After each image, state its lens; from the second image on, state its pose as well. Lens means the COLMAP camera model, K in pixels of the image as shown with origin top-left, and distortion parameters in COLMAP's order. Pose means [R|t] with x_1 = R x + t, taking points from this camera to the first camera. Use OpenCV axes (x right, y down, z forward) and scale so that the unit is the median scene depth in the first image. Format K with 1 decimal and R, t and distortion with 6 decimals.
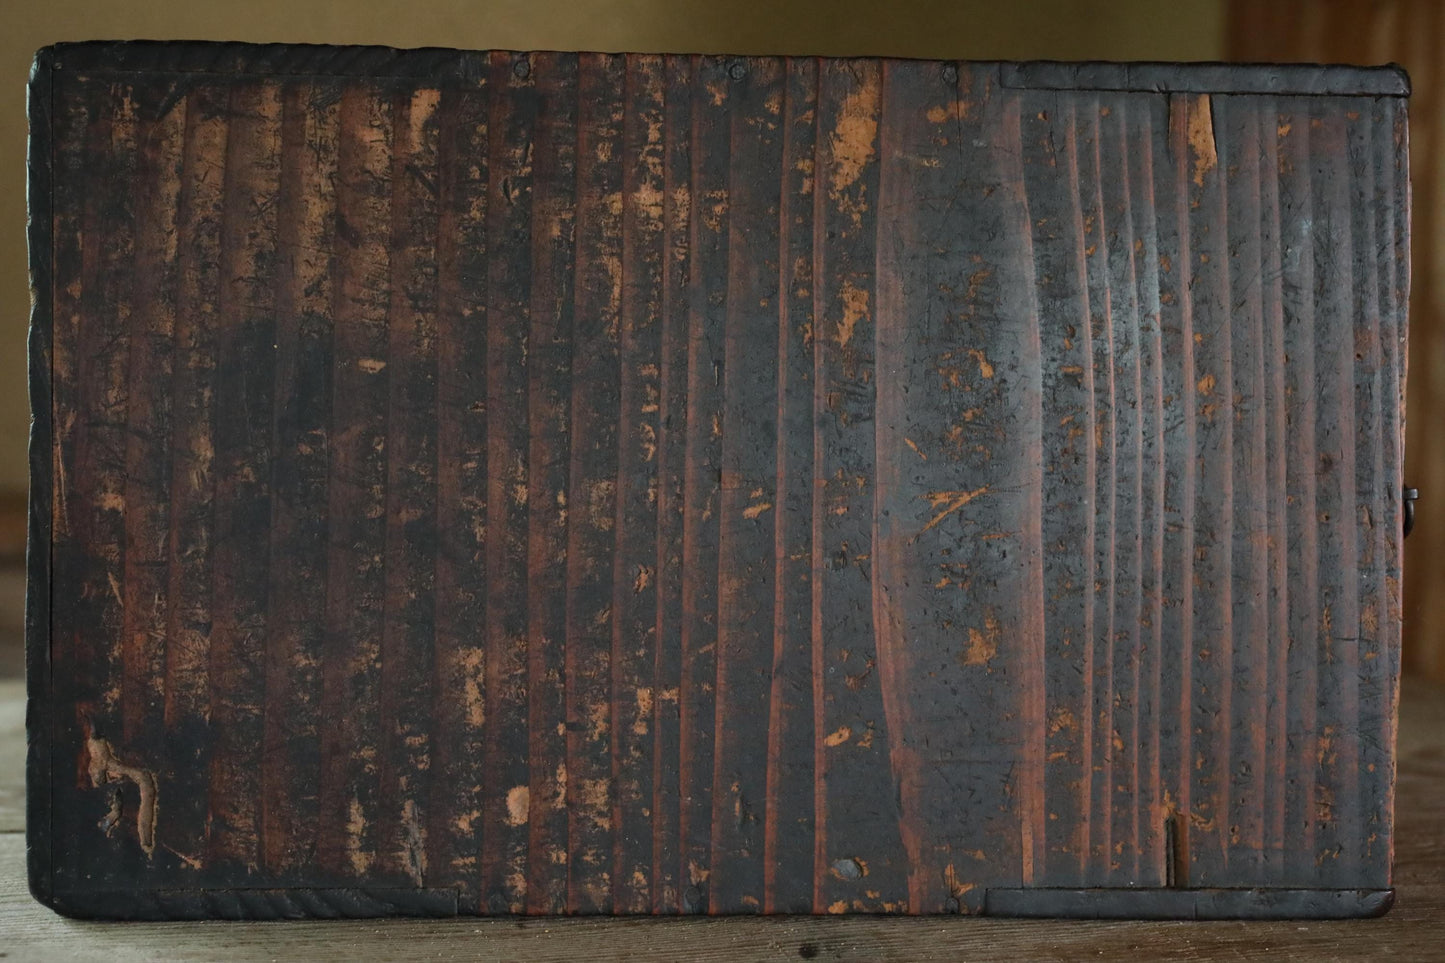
lens RADIAL K [[4132.0, 0, 720.3], [0, 4132.0, 518.6], [0, 0, 1]] dist [0.310723, 0.585256]
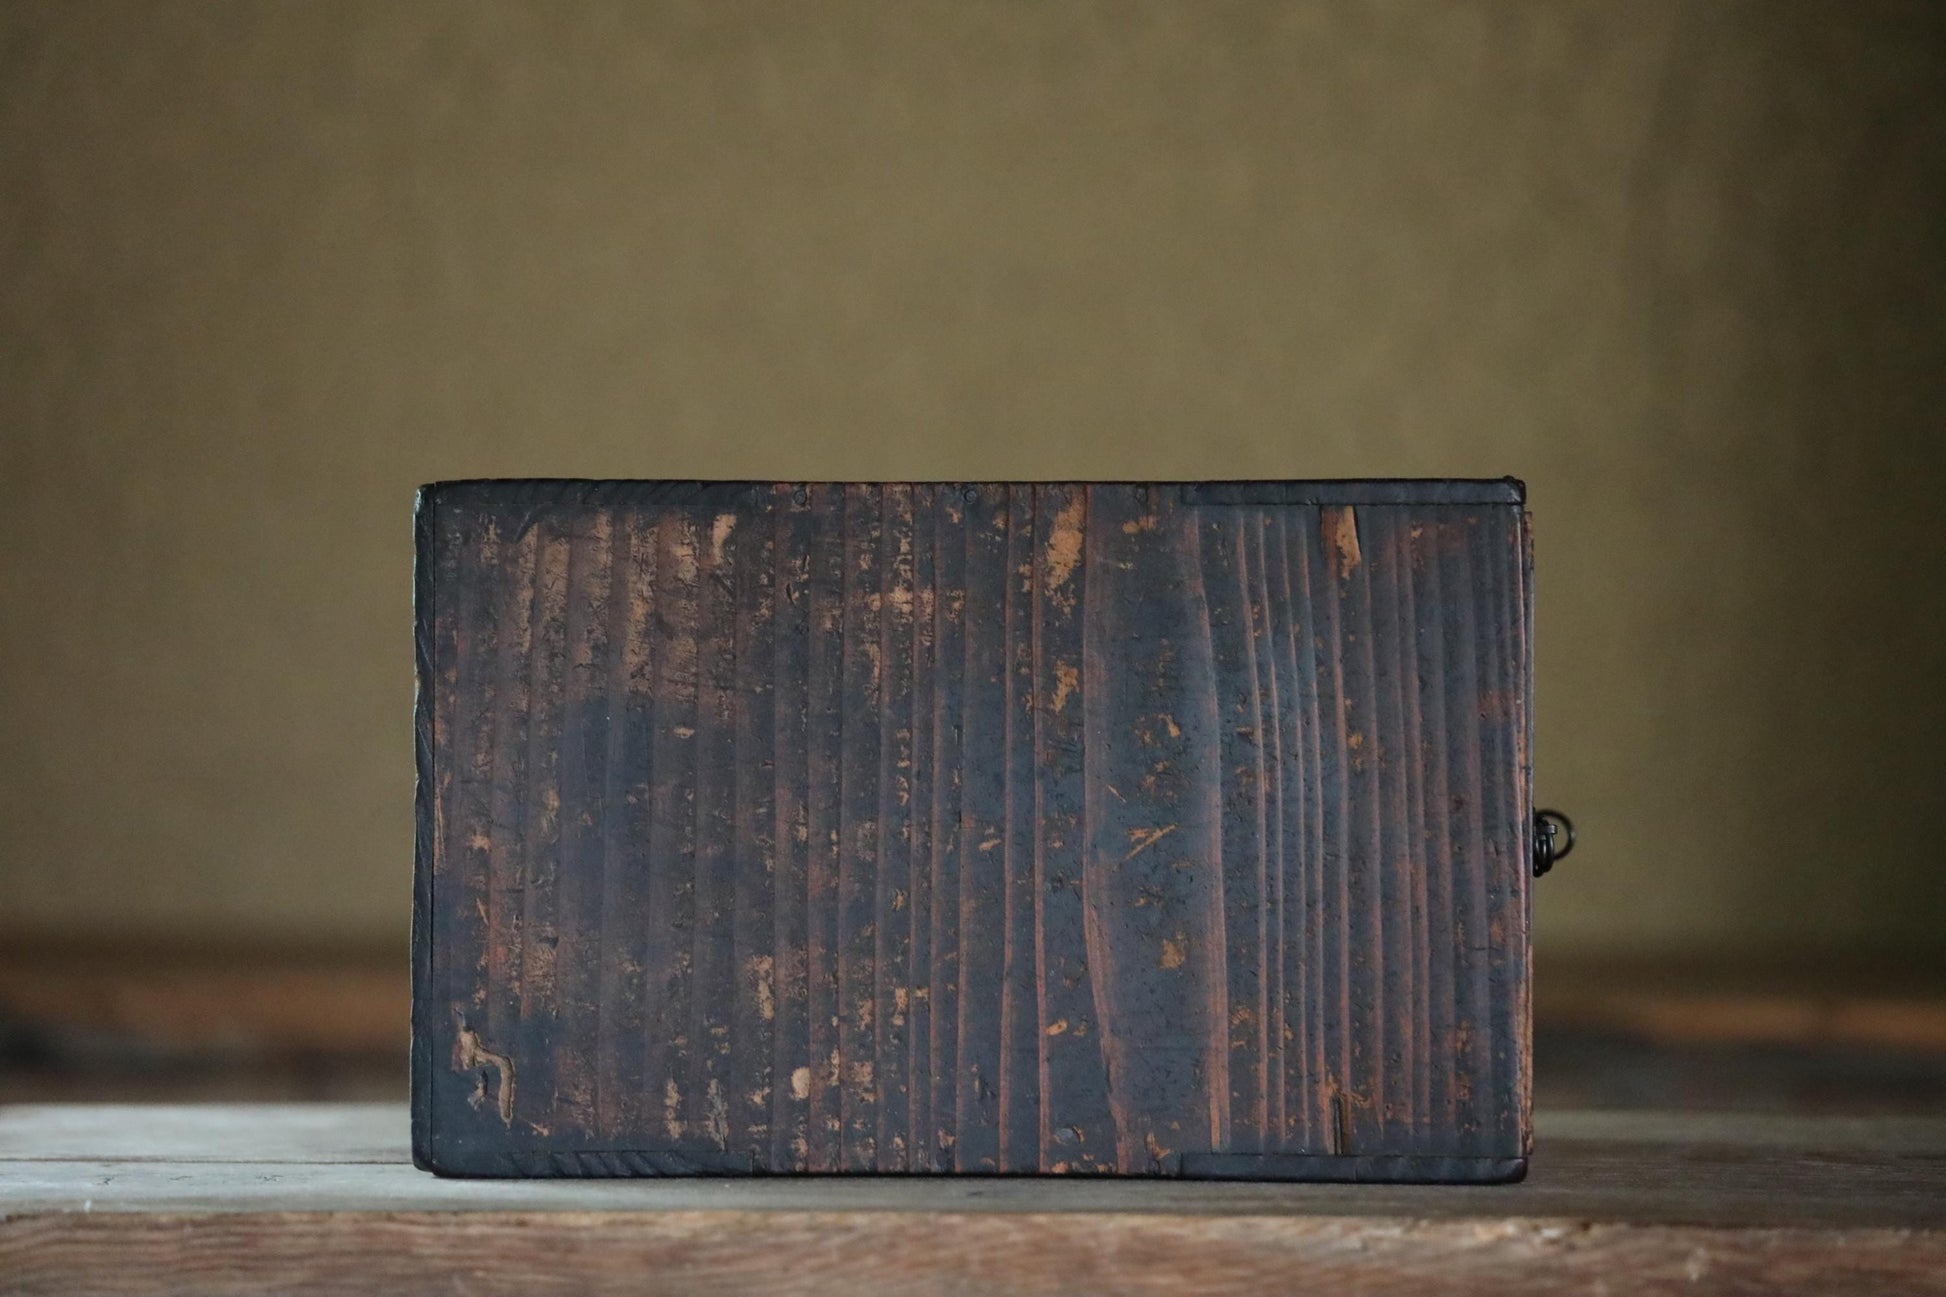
lens RADIAL K [[6086.0, 0, 973.0], [0, 6086.0, 648.5], [0, 0, 1]] dist [-0.091034, 0.796816]
pose [[0.999952, -0.009806, -0.000894, 0.005946], [0.009758, 0.999000, -0.043637, 0.018889], [0.001321, 0.043626, 0.999047, -0.834633]]
